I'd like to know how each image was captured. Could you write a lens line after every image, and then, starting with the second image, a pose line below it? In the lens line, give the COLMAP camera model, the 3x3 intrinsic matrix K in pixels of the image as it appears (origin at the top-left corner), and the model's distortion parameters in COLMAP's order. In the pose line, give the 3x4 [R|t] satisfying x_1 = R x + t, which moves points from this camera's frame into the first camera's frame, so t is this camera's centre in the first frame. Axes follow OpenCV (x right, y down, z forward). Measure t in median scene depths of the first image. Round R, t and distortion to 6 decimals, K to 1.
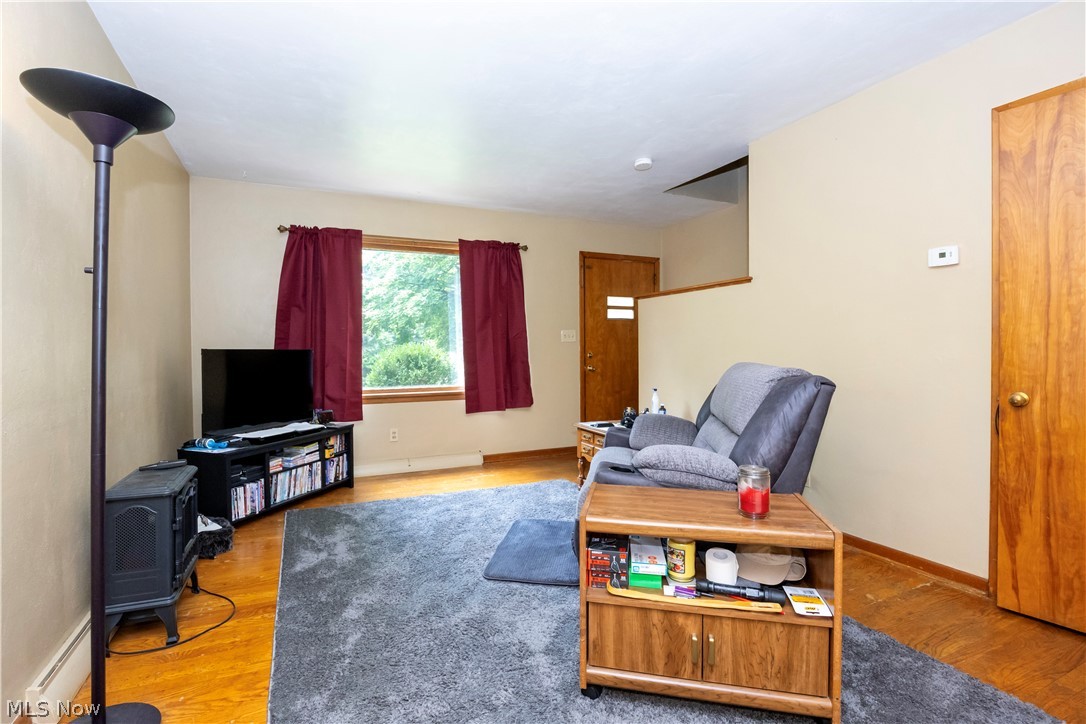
lens RADIAL K [[491.7, 0, 540.0], [0, 491.7, 351.0], [0, 0, 1]] dist [-0.001560, -0.000199]
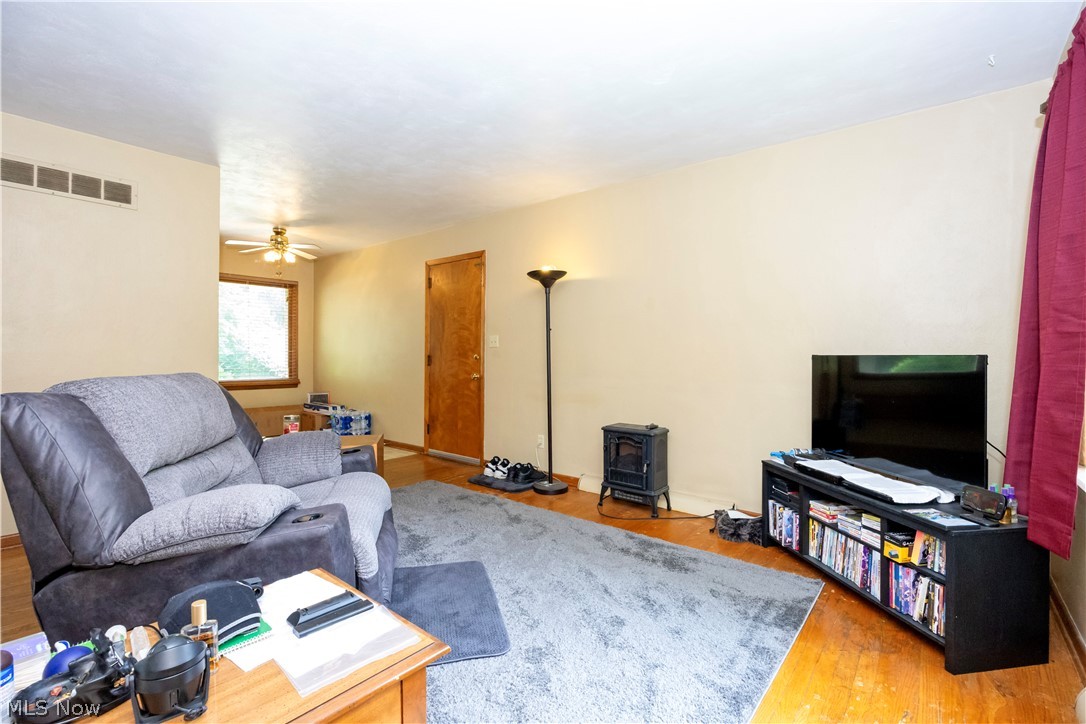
lens RADIAL K [[491.7, 0, 540.0], [0, 491.7, 351.0], [0, 0, 1]] dist [-0.001560, -0.000199]
pose [[-0.911667, -0.008355, -0.410845, 0.161090], [-0.005867, 0.999956, -0.007317, -0.003614], [0.410888, -0.004260, -0.911676, 1.505418]]
